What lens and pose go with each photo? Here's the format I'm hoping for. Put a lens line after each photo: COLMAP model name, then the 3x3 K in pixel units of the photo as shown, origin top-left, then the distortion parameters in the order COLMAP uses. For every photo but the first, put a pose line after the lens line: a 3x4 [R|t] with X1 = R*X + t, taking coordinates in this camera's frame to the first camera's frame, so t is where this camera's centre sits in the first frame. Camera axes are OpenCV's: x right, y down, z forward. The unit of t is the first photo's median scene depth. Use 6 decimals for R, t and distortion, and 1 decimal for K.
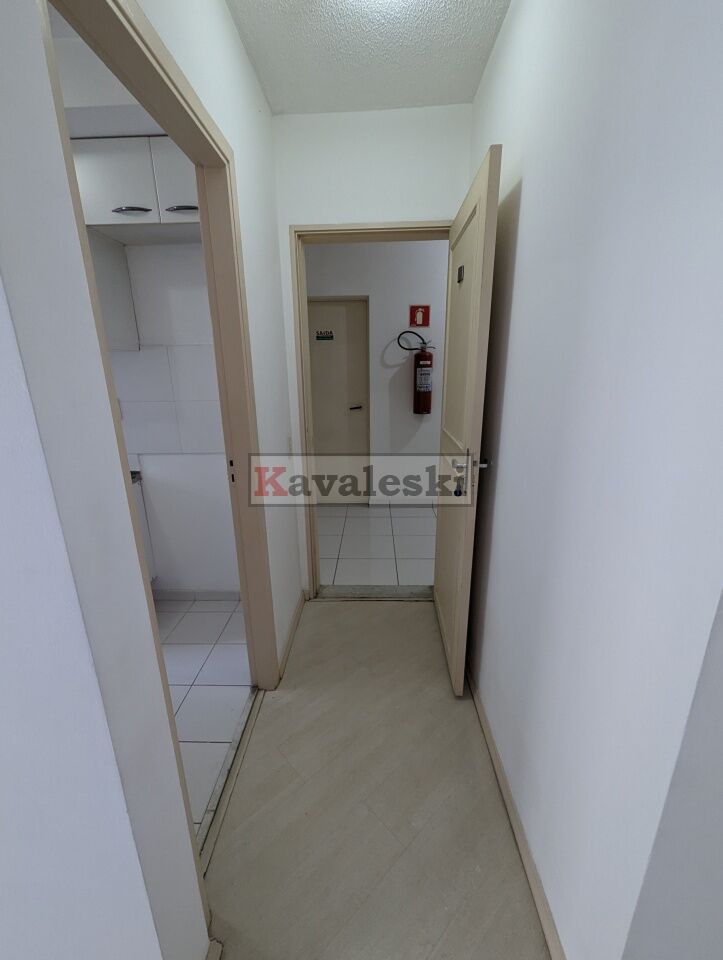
lens RADIAL K [[400.8, 0, 357.2], [0, 400.8, 478.7], [0, 0, 1]] dist [0.004491, -0.000712]
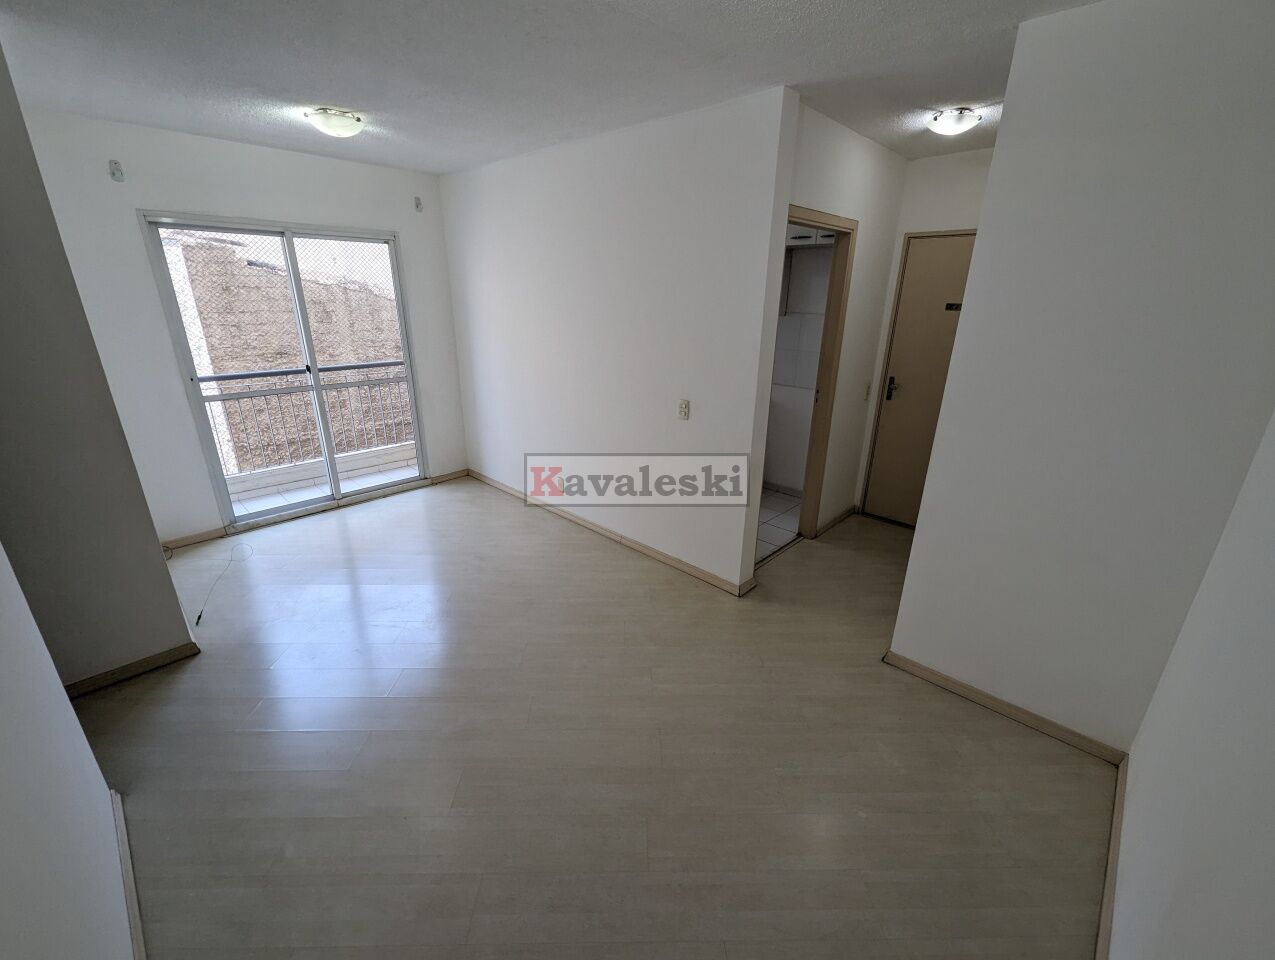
lens RADIAL K [[532.3, 0, 634.2], [0, 532.3, 485.5], [0, 0, 1]] dist [0.004491, -0.000712]
pose [[0.745266, 0.251811, -0.617389, 0.602304], [-0.203625, 0.967664, 0.148875, 0.166595], [0.634914, 0.014765, 0.772442, -1.242973]]
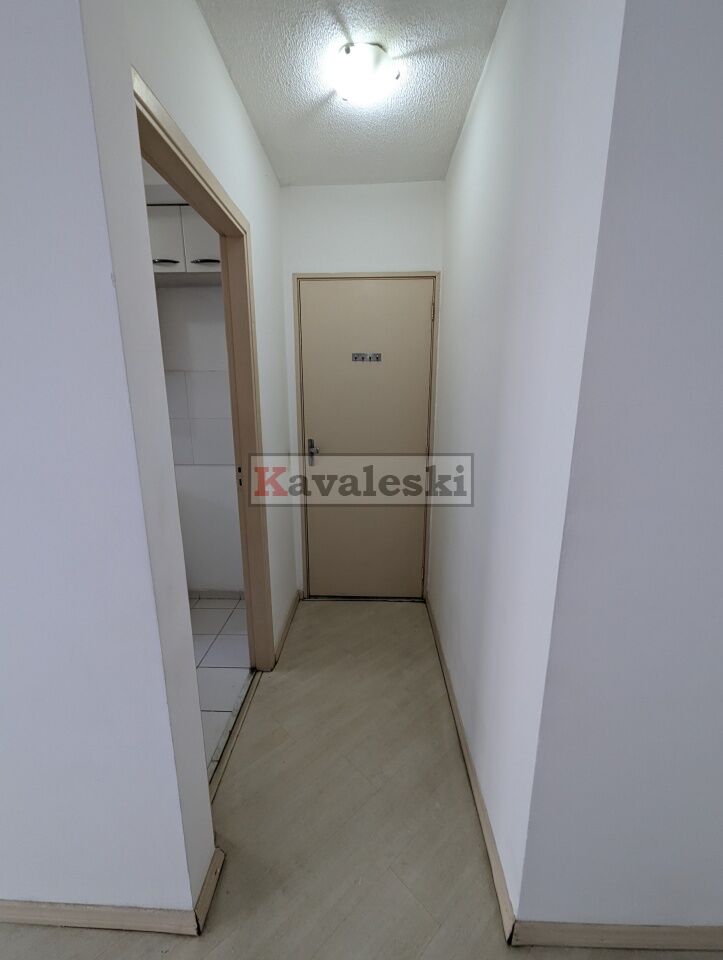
lens RADIAL K [[400.8, 0, 357.4], [0, 400.8, 479.1], [0, 0, 1]] dist [0.004491, -0.000712]
pose [[0.999906, 0.013450, 0.002734, 0.033090], [-0.013282, 0.998440, -0.054240, 0.047847], [-0.003459, 0.054198, 0.998524, -0.186839]]
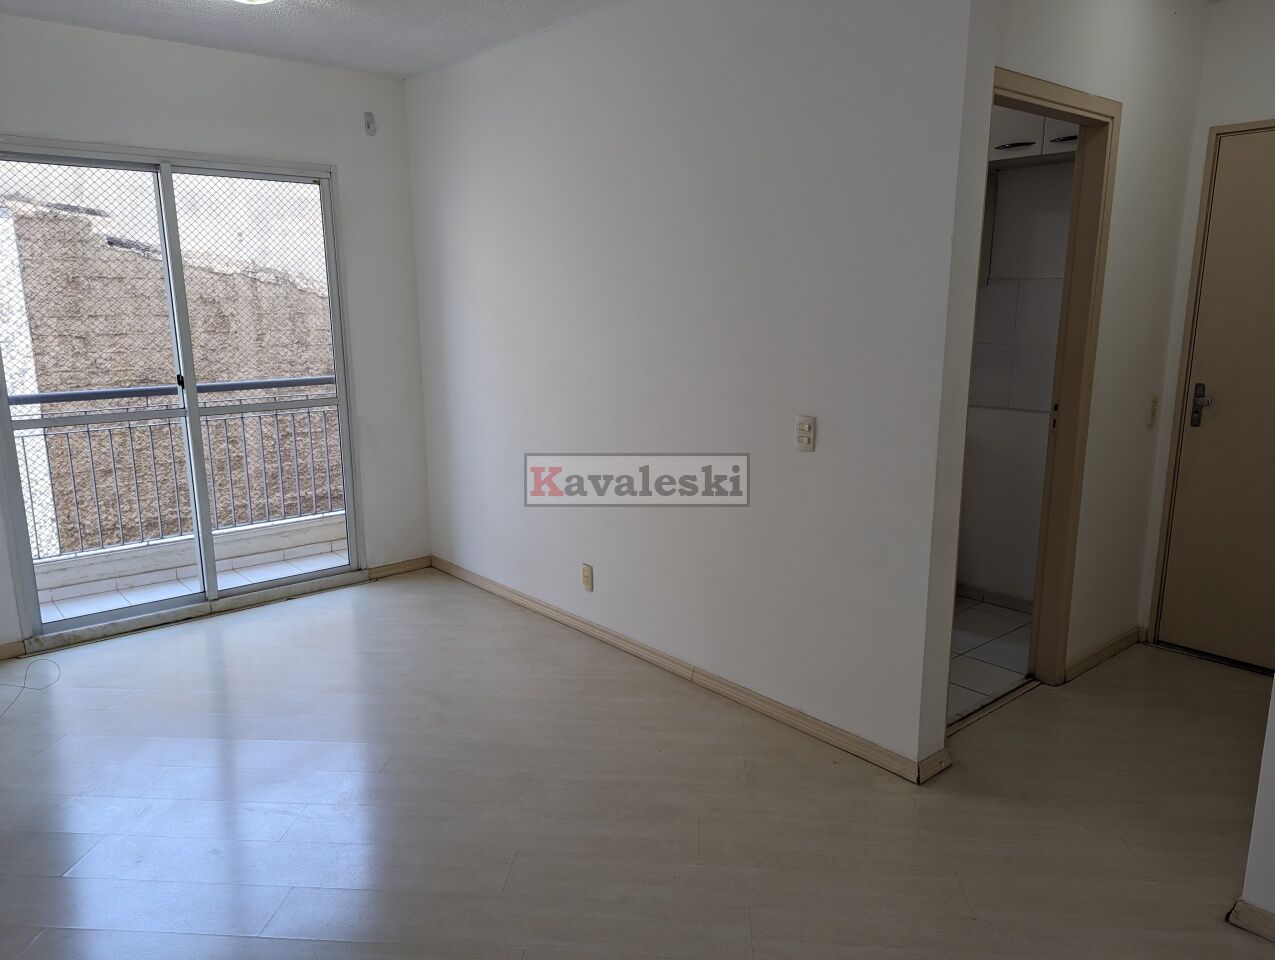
lens RADIAL K [[916.1, 0, 621.8], [0, 916.1, 497.9], [0, 0, 1]] dist [0.044098, -0.027448]
pose [[0.673725, 0.171360, -0.718839, 0.584266], [-0.204381, 0.978008, 0.041588, 0.279662], [0.710157, 0.118898, 0.693931, -1.186507]]
